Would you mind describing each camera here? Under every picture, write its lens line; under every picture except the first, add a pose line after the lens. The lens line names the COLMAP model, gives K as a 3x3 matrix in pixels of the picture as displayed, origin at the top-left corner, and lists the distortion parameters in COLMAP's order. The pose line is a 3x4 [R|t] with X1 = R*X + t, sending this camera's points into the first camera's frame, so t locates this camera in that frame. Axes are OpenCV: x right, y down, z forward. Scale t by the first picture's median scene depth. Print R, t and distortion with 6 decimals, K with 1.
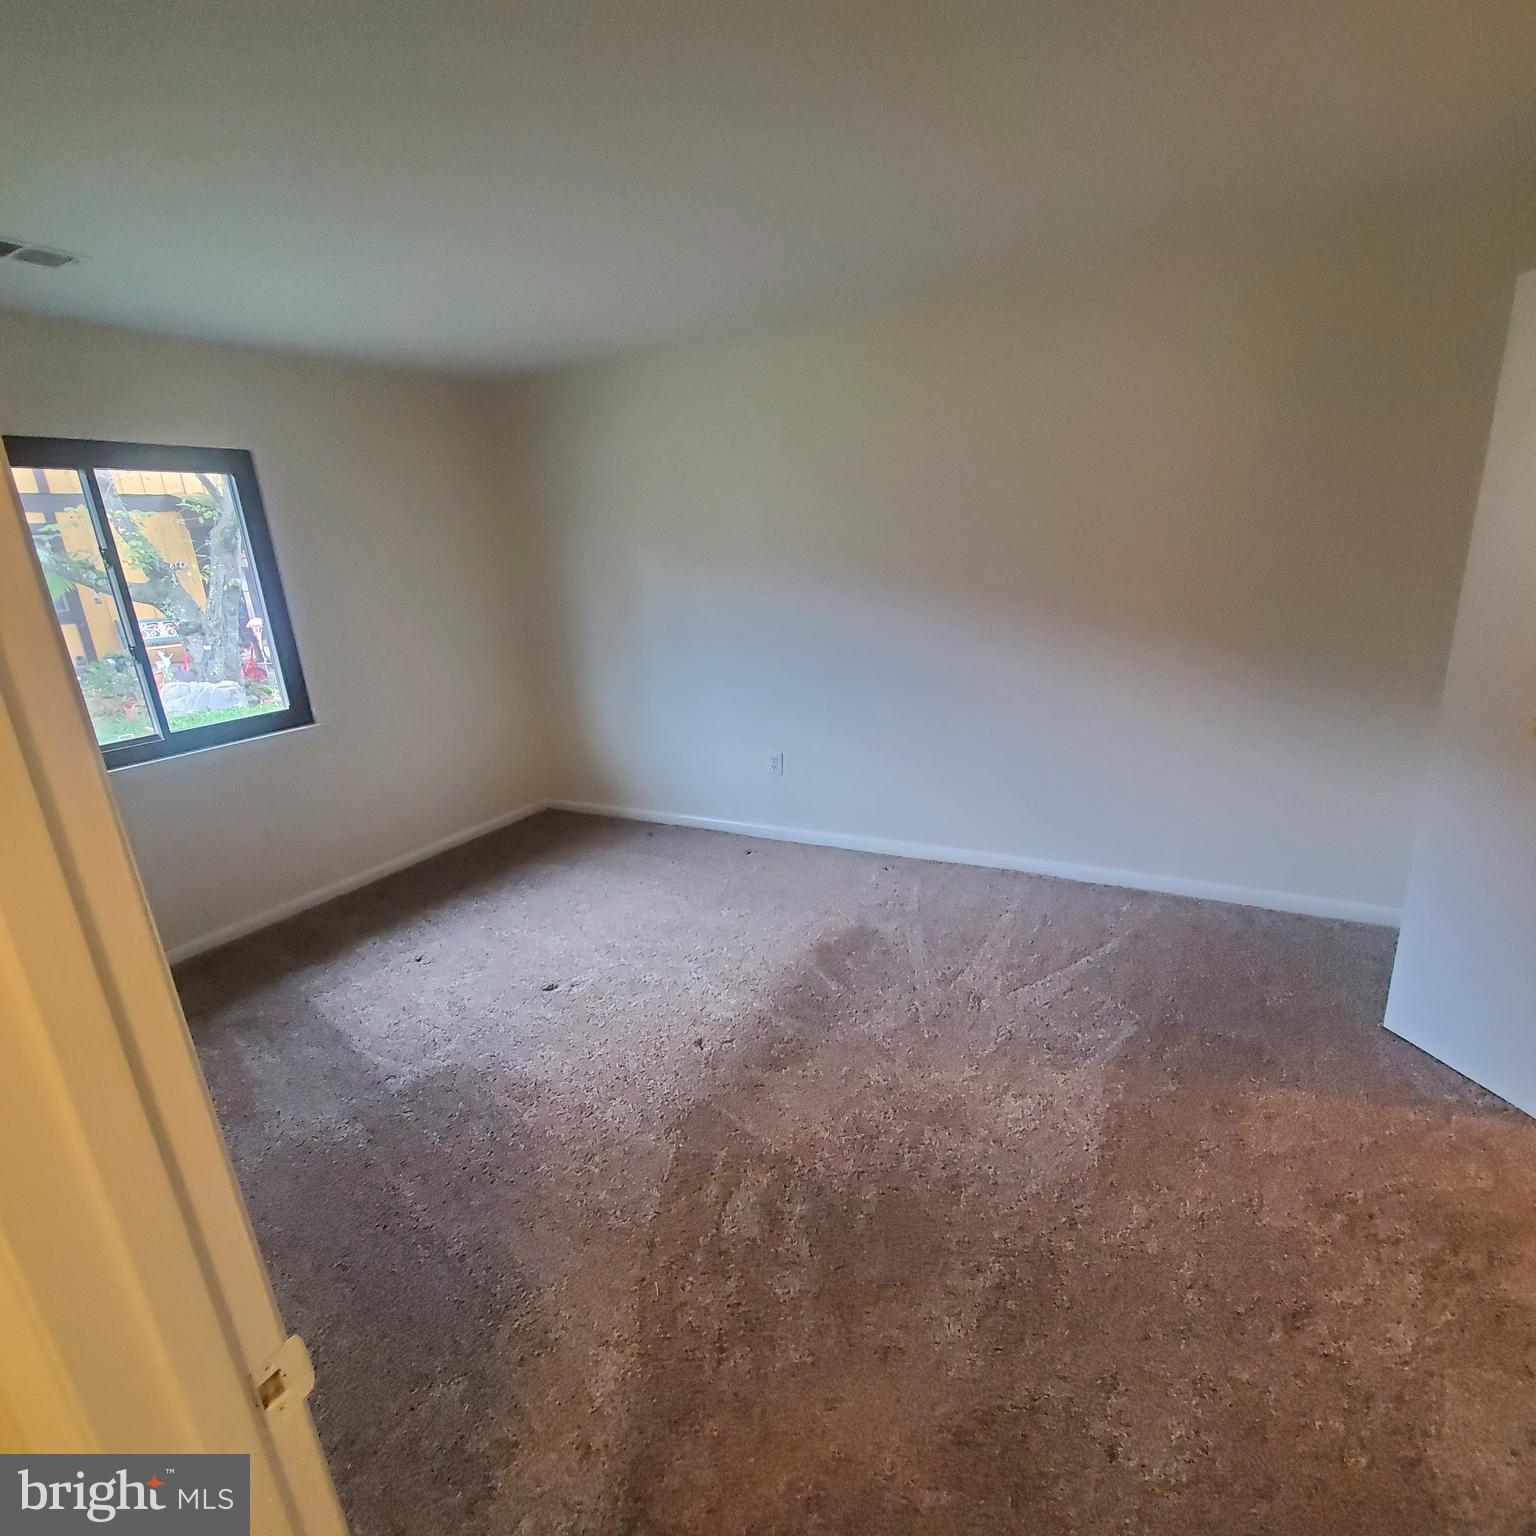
lens RADIAL K [[813.6, 0, 747.1], [0, 813.6, 778.6], [0, 0, 1]] dist [-0.000134, -0.000327]
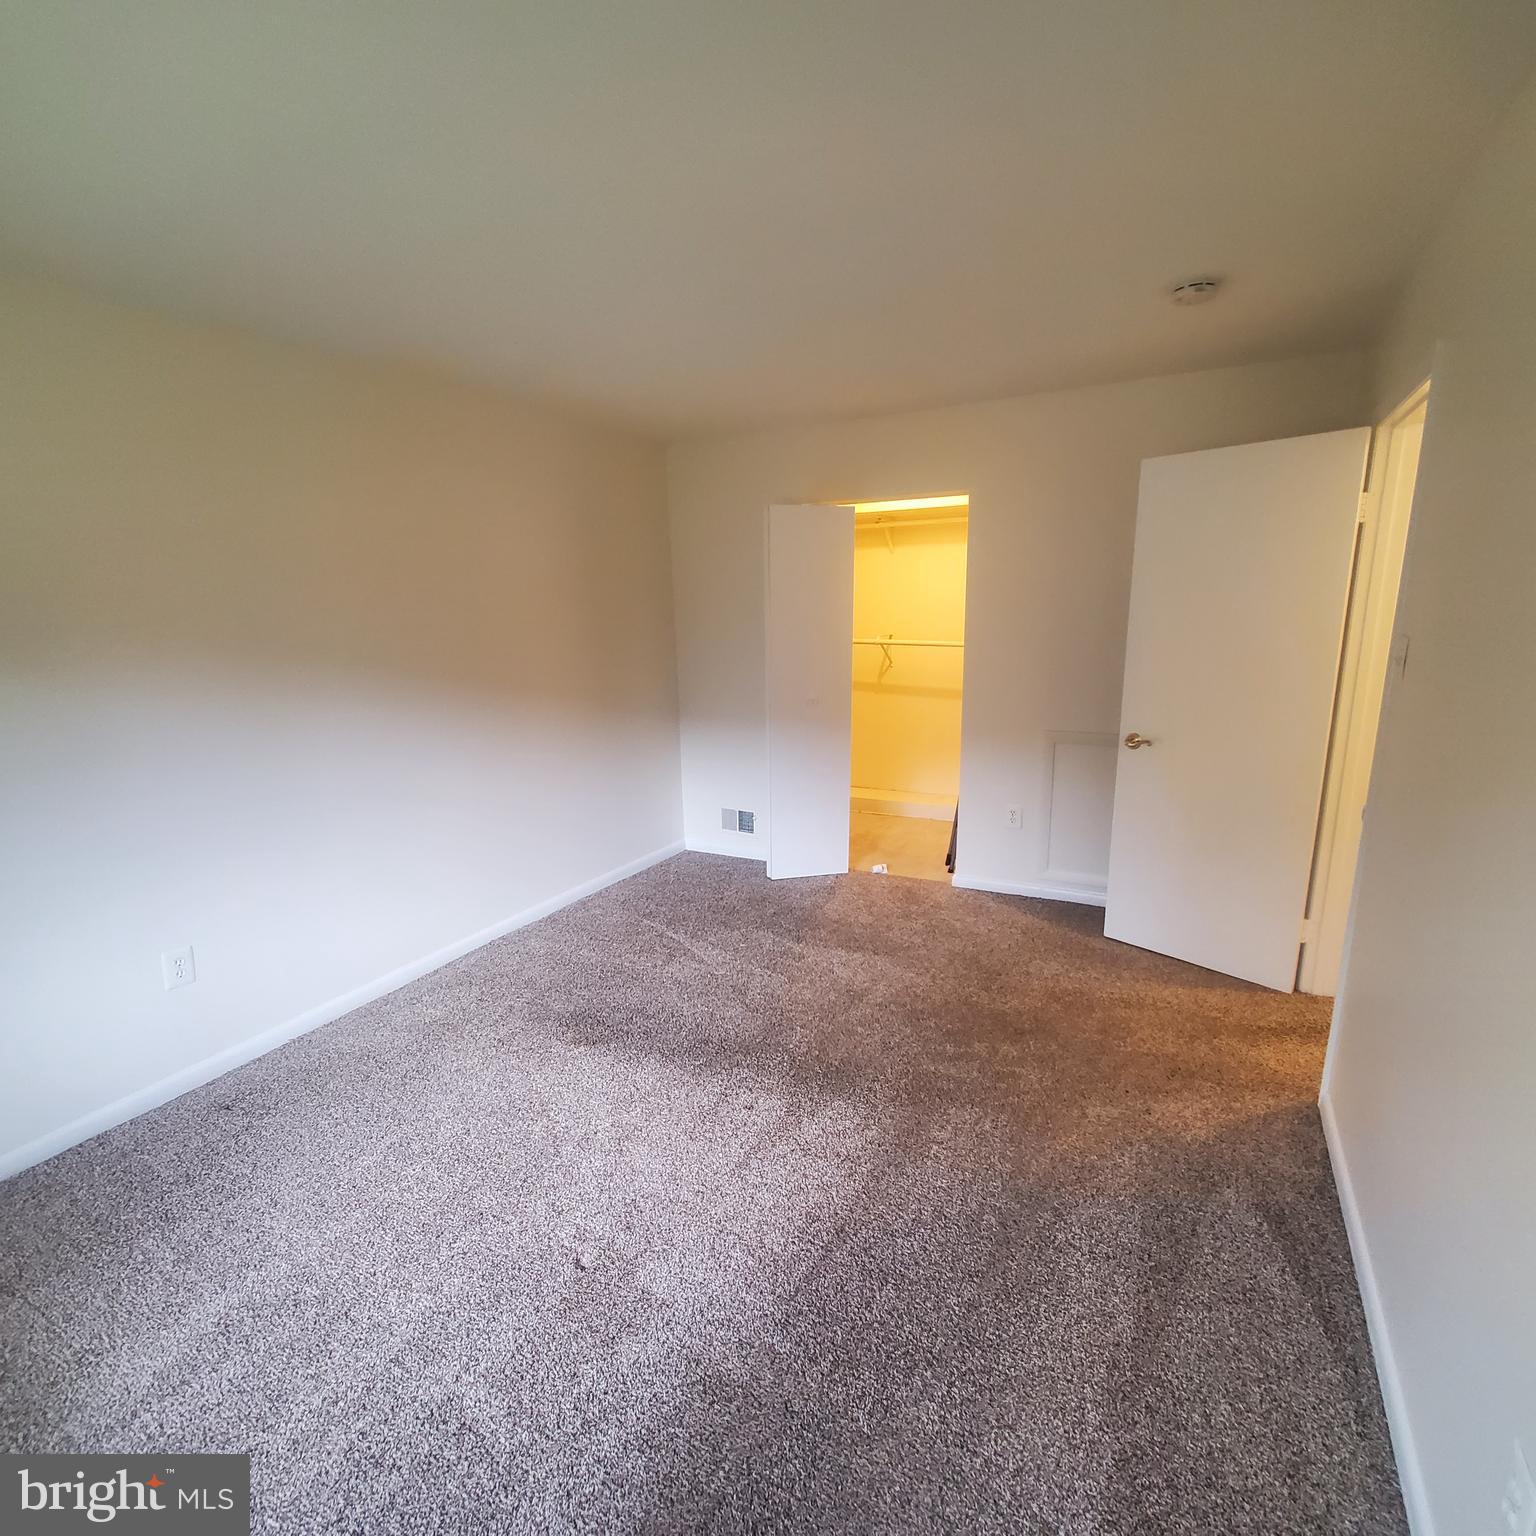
lens RADIAL K [[813.6, 0, 747.1], [0, 813.6, 778.6], [0, 0, 1]] dist [-0.000134, -0.000327]
pose [[-0.050475, -0.123391, 0.991074, -1.084861], [0.297132, 0.945548, 0.132856, -0.200529], [-0.953501, 0.301186, -0.011064, 0.994212]]
